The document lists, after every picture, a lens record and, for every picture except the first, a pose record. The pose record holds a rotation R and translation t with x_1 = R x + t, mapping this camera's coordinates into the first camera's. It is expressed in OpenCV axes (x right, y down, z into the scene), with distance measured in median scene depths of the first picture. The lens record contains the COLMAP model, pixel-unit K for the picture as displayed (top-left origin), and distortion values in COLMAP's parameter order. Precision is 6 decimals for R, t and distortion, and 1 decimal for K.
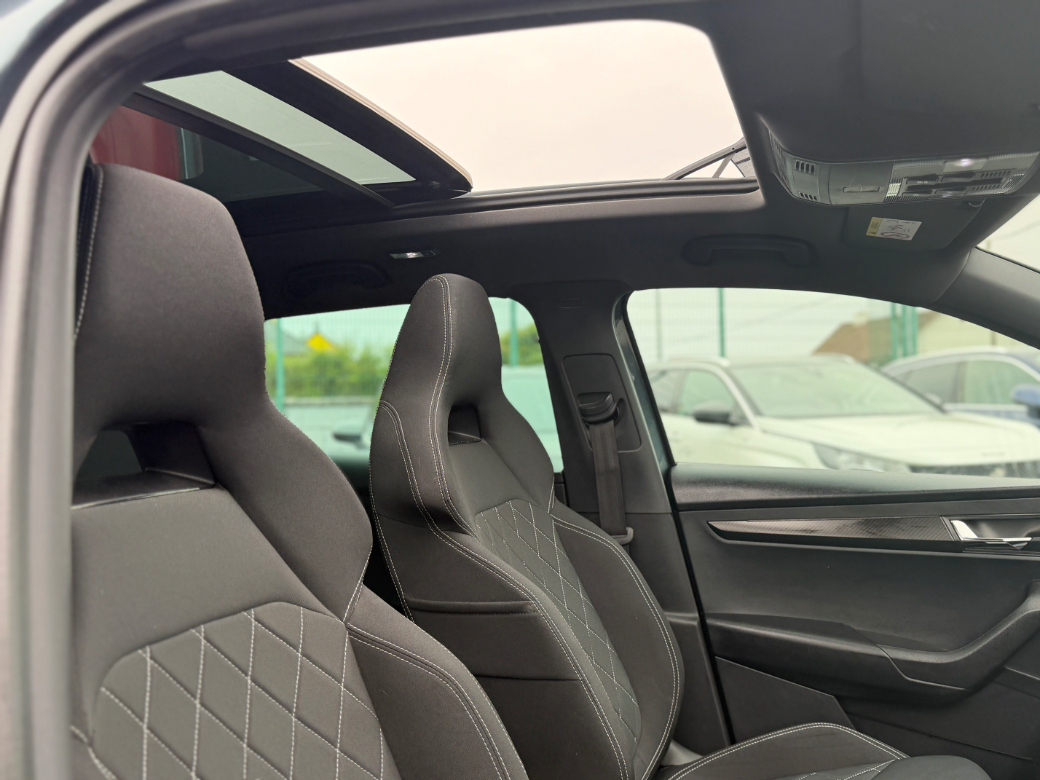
lens RADIAL K [[916.6, 0, 520.0], [0, 916.6, 390.0], [0, 0, 1]] dist [0.176940, -0.388999]
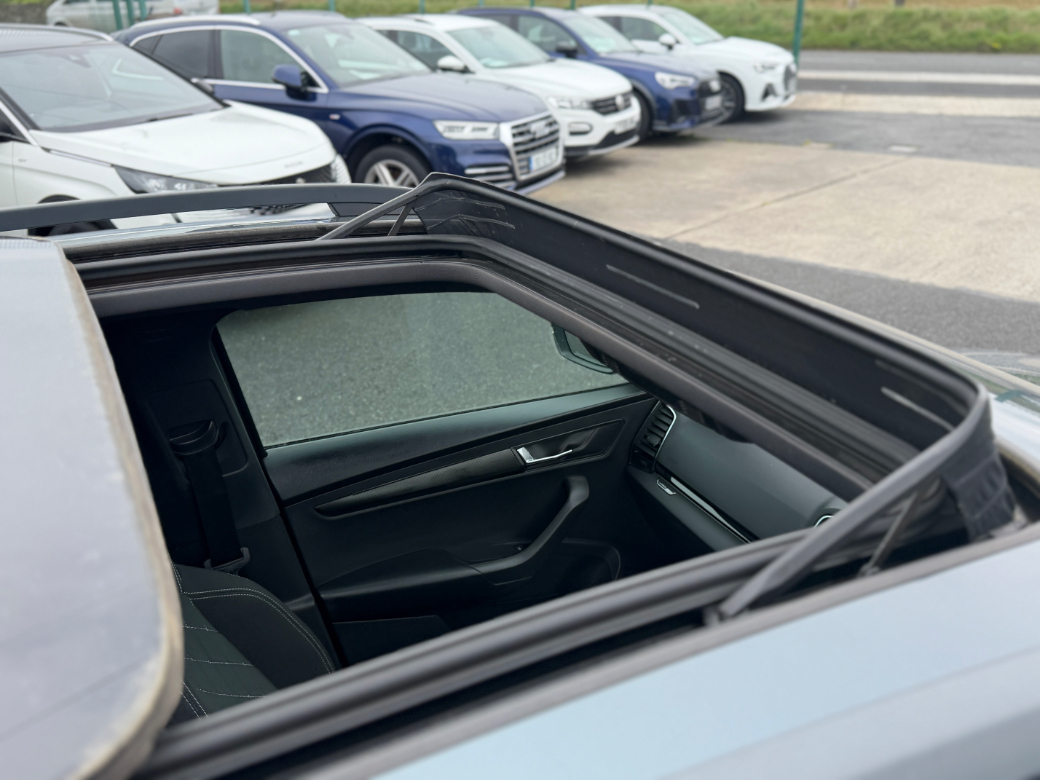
lens RADIAL K [[916.6, 0, 520.0], [0, 916.6, 390.0], [0, 0, 1]] dist [0.176940, -0.388999]
pose [[0.692947, -0.276217, 0.665979, -0.078916], [-0.009397, 0.920165, 0.391419, -0.107727], [-0.720927, -0.277491, 0.635030, 0.088760]]
